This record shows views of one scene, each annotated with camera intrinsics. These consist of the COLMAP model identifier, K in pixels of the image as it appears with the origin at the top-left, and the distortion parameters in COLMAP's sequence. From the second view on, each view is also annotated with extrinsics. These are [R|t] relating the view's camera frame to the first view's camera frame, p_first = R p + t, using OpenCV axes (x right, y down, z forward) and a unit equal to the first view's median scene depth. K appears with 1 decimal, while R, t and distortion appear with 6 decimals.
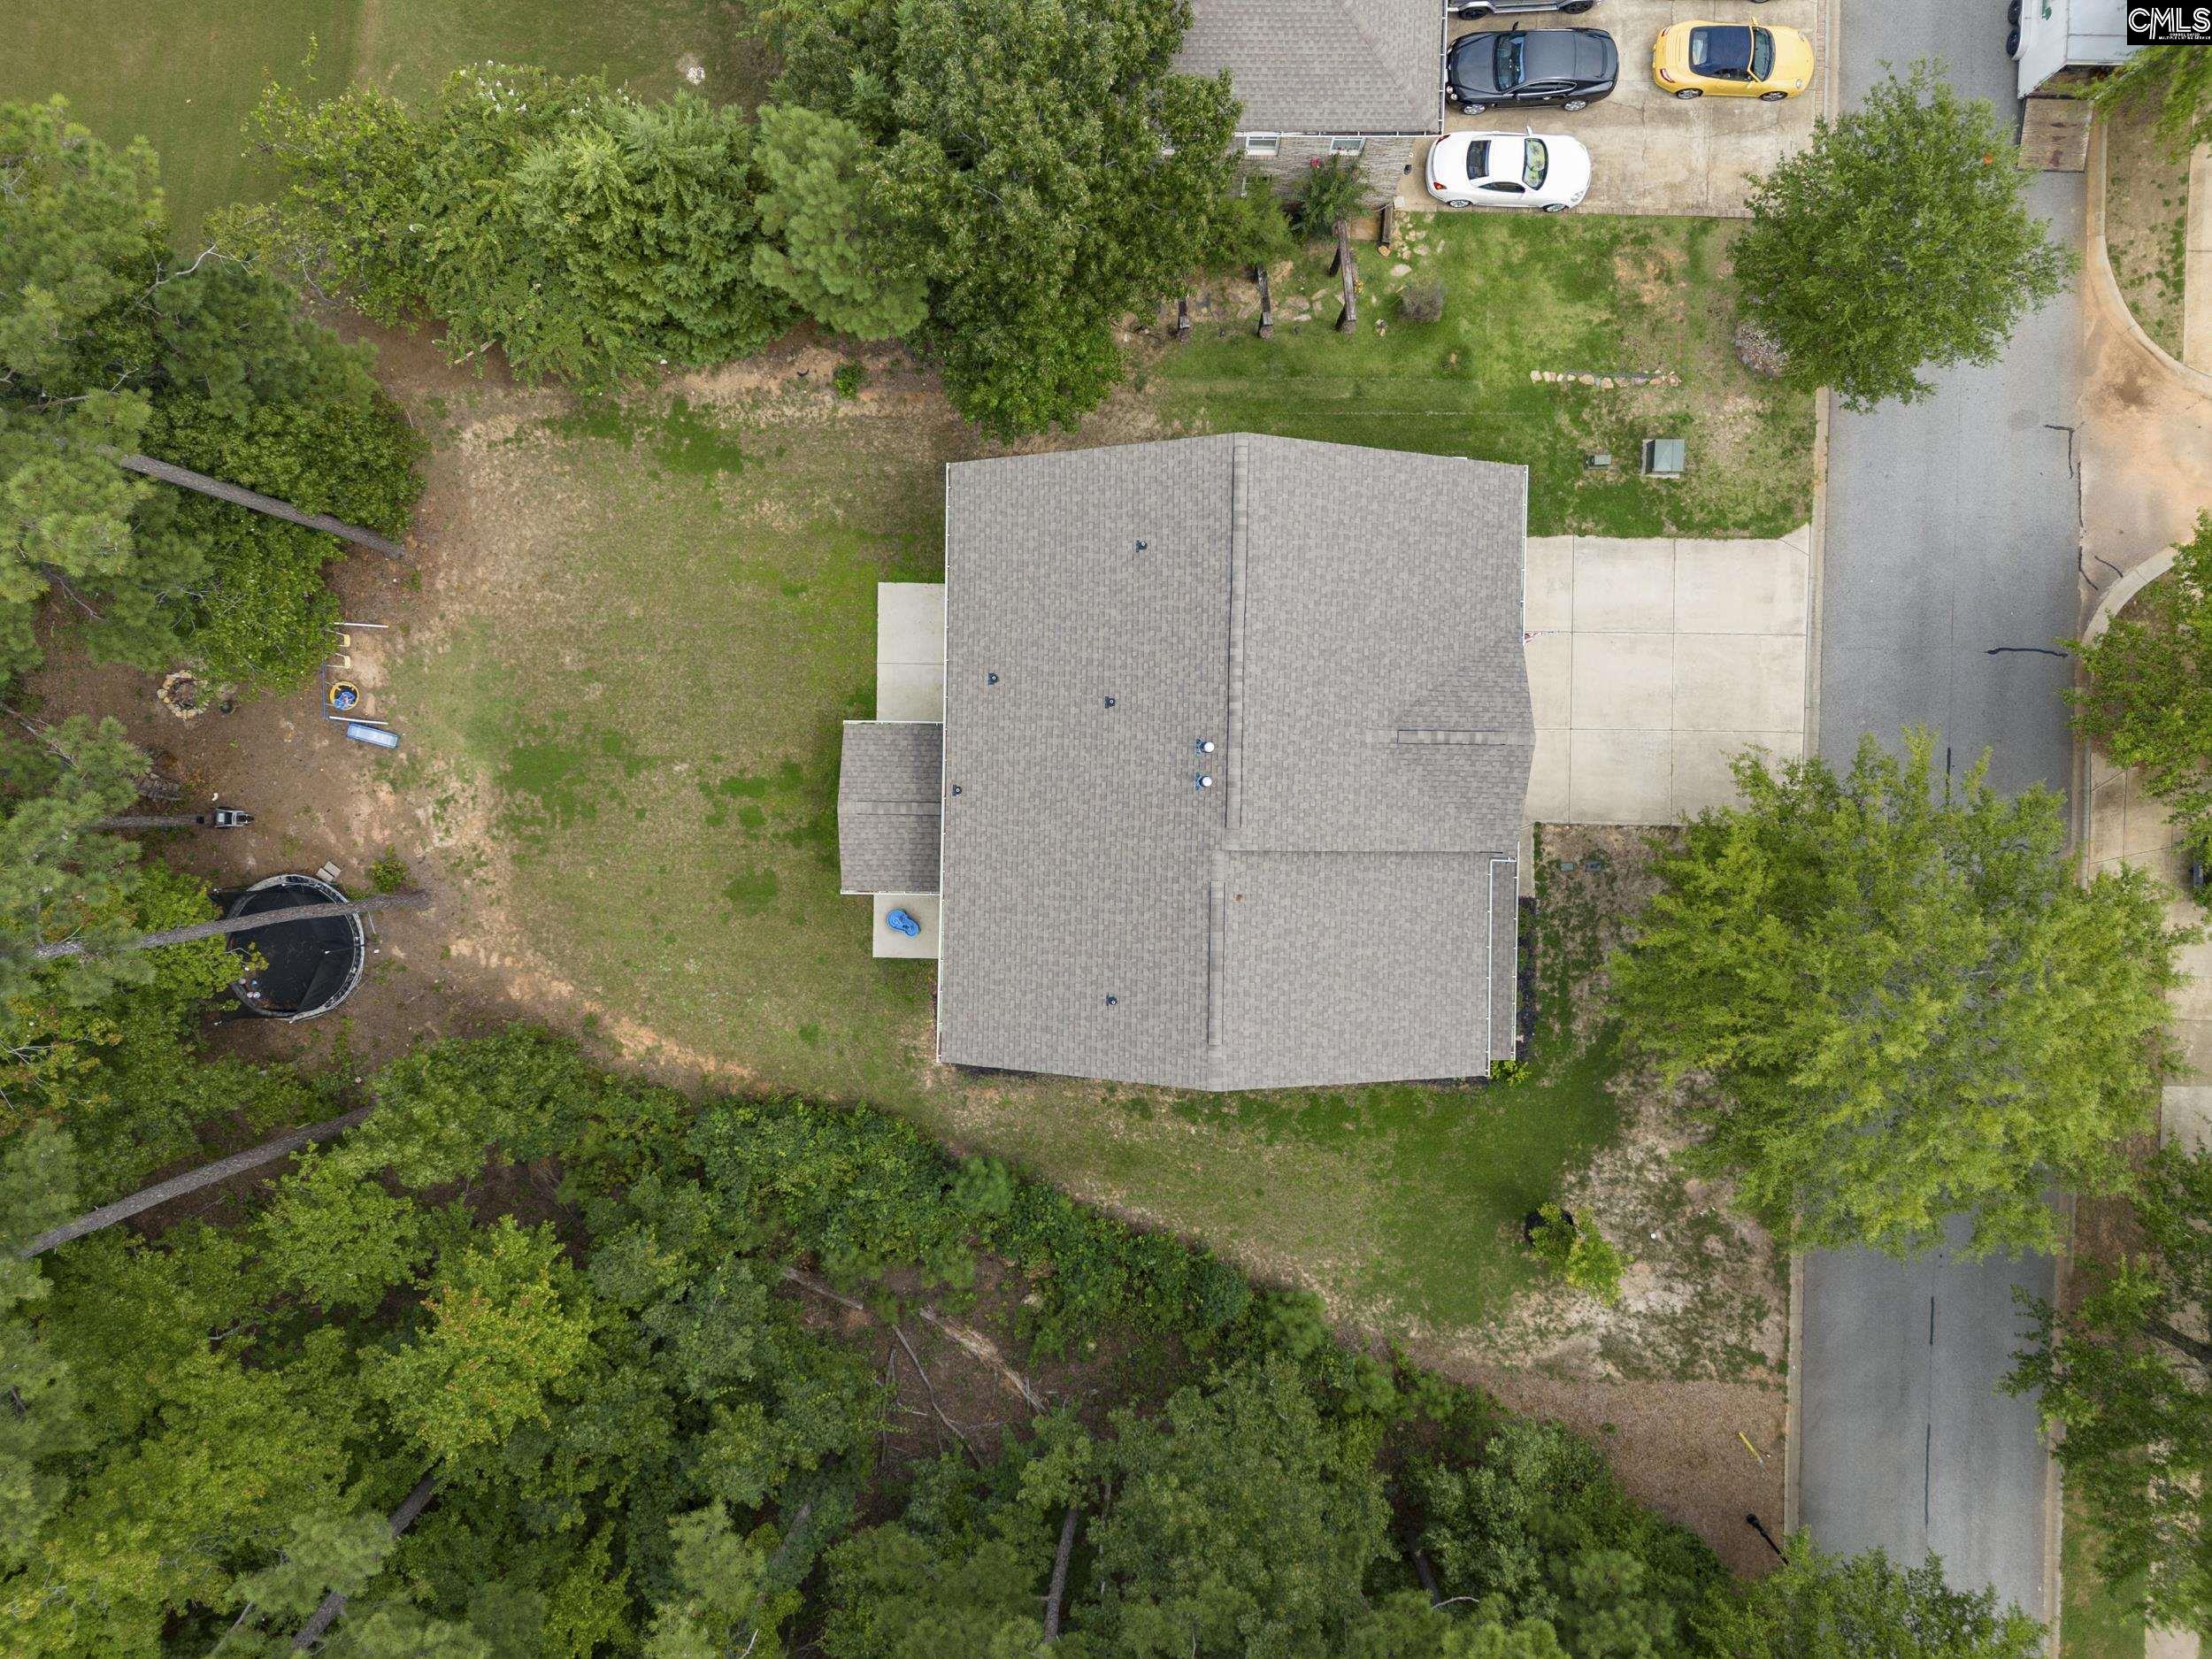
lens RADIAL K [[1614.1, 0, 1106.0], [0, 1614.1, 829.5], [0, 0, 1]] dist [0.071876, -0.071846]
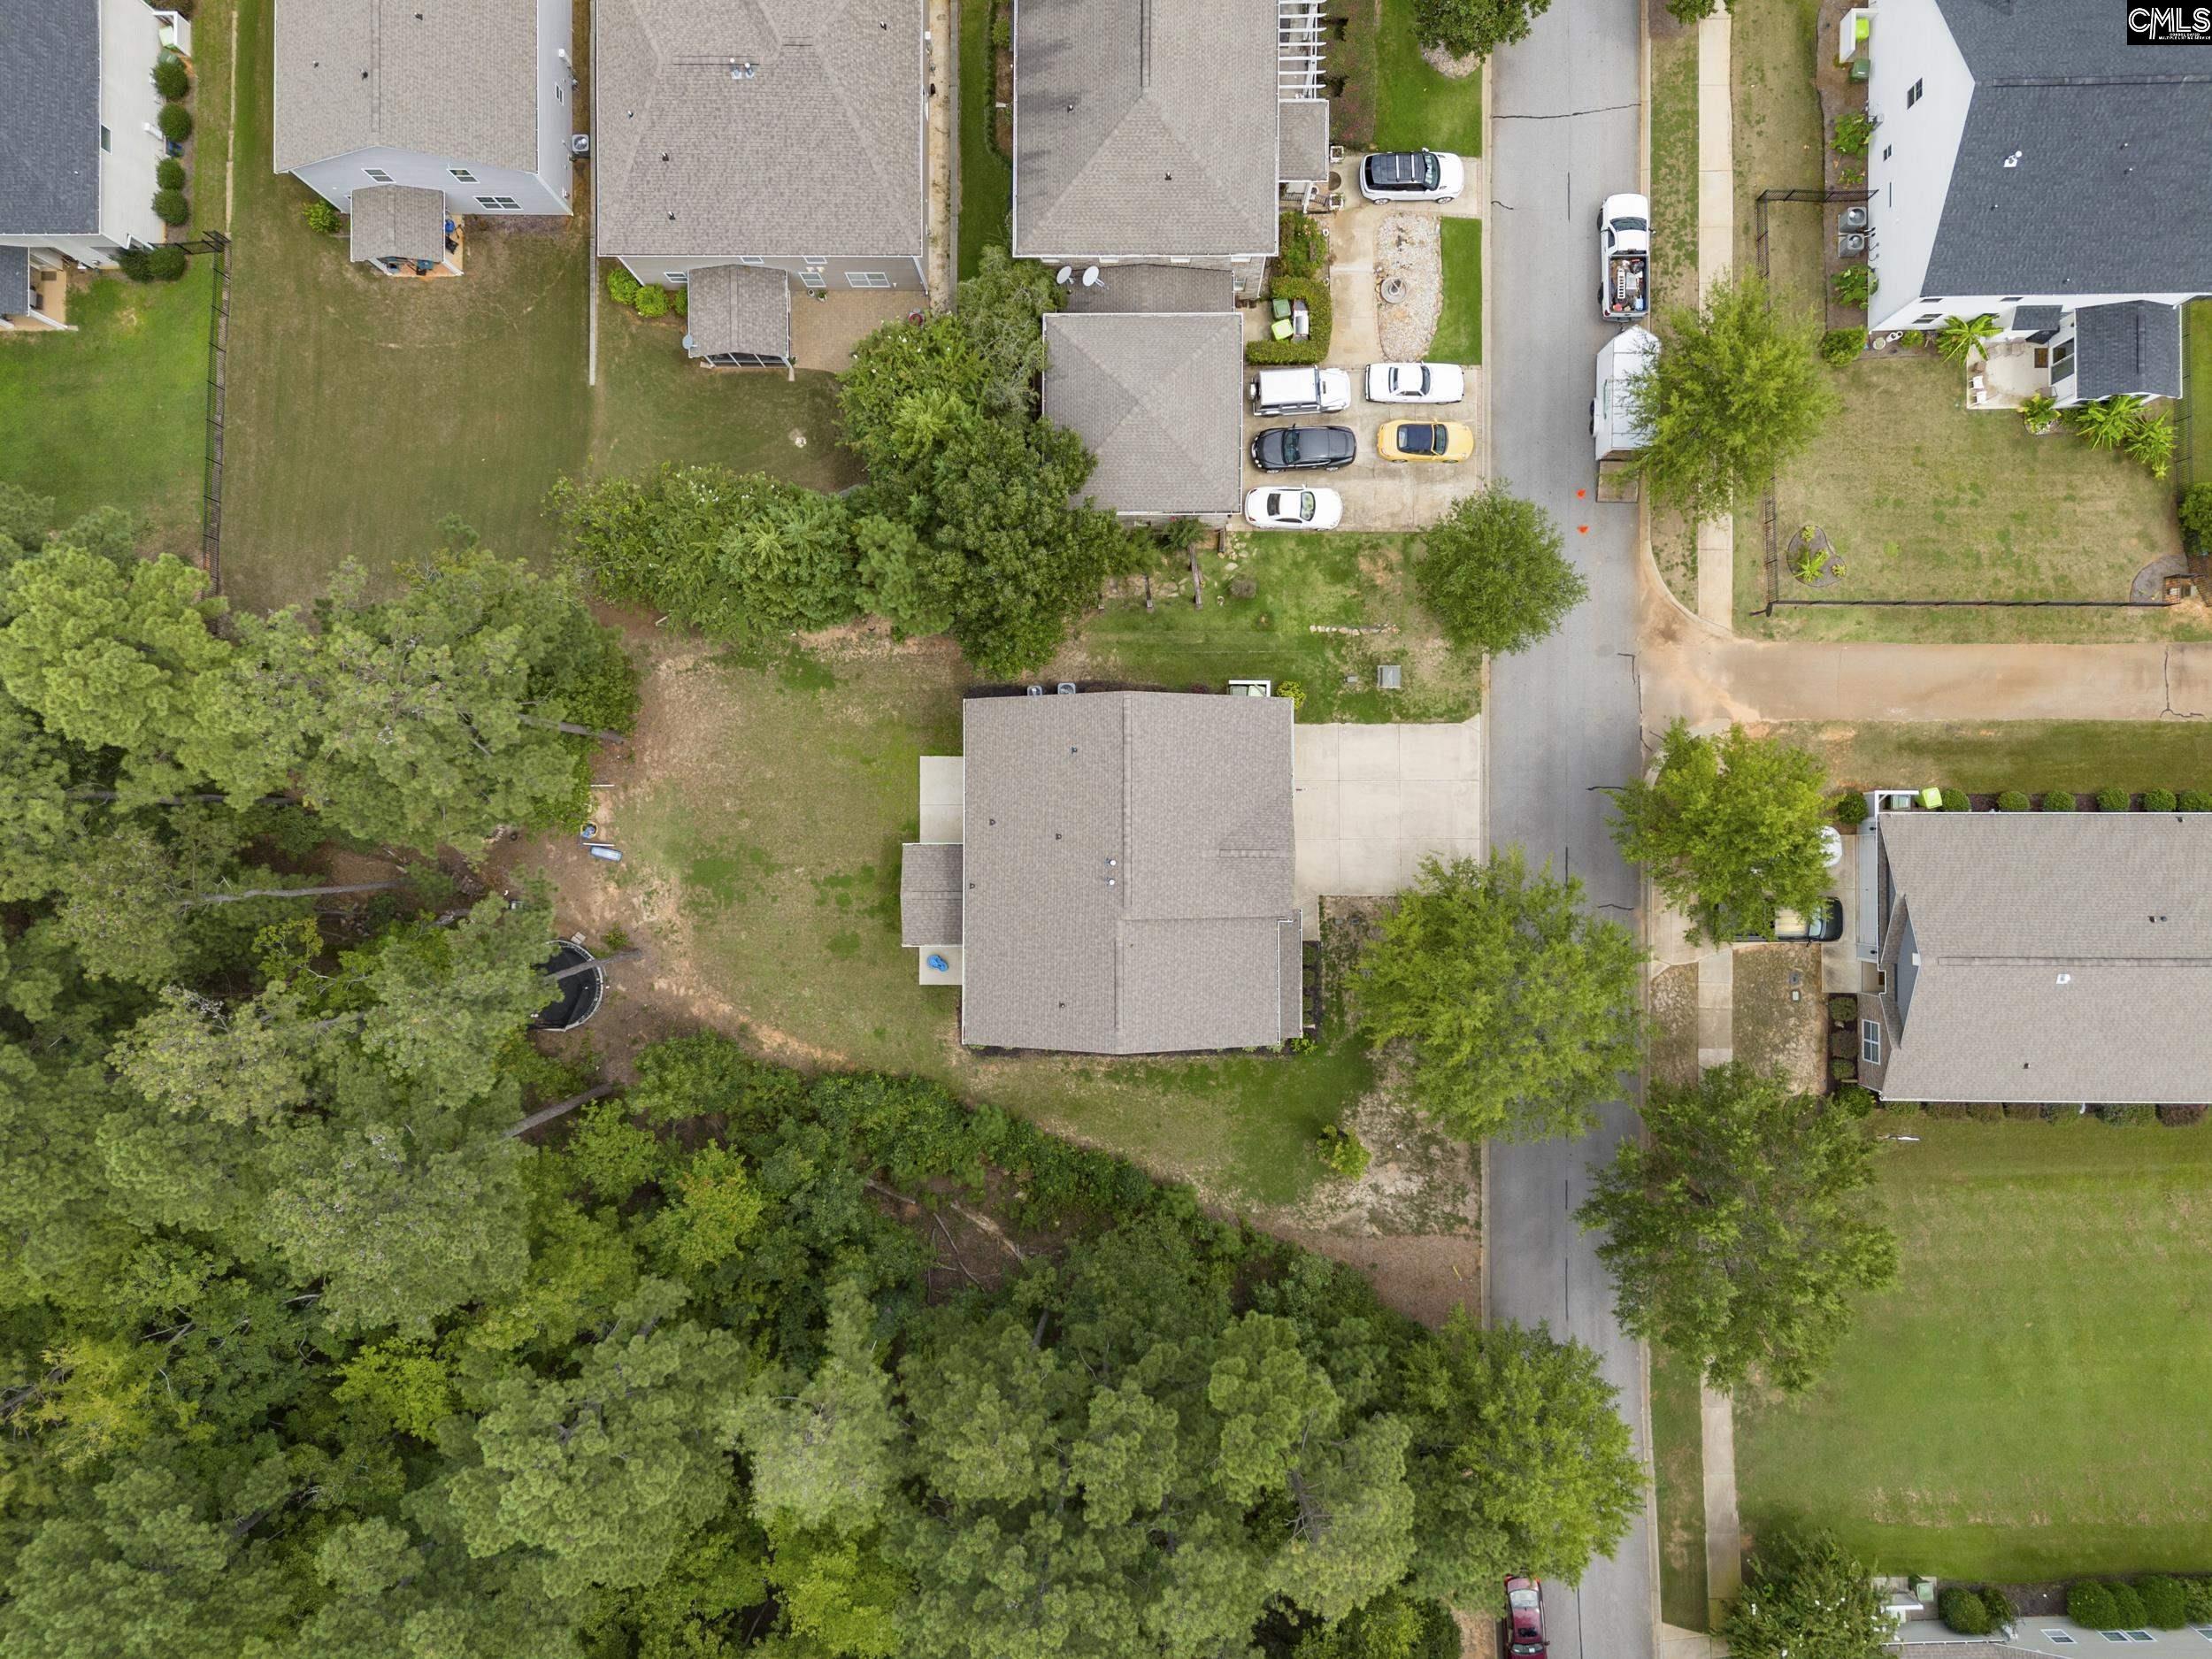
lens RADIAL K [[1615.6, 0, 1106.0], [0, 1615.6, 829.5], [0, 0, 1]] dist [0.155424, -0.408028]
pose [[0.999812, -0.016739, 0.009825, 0.031607], [0.016946, 0.999627, -0.021396, -0.040368], [-0.009463, 0.021558, 0.999723, -0.657231]]
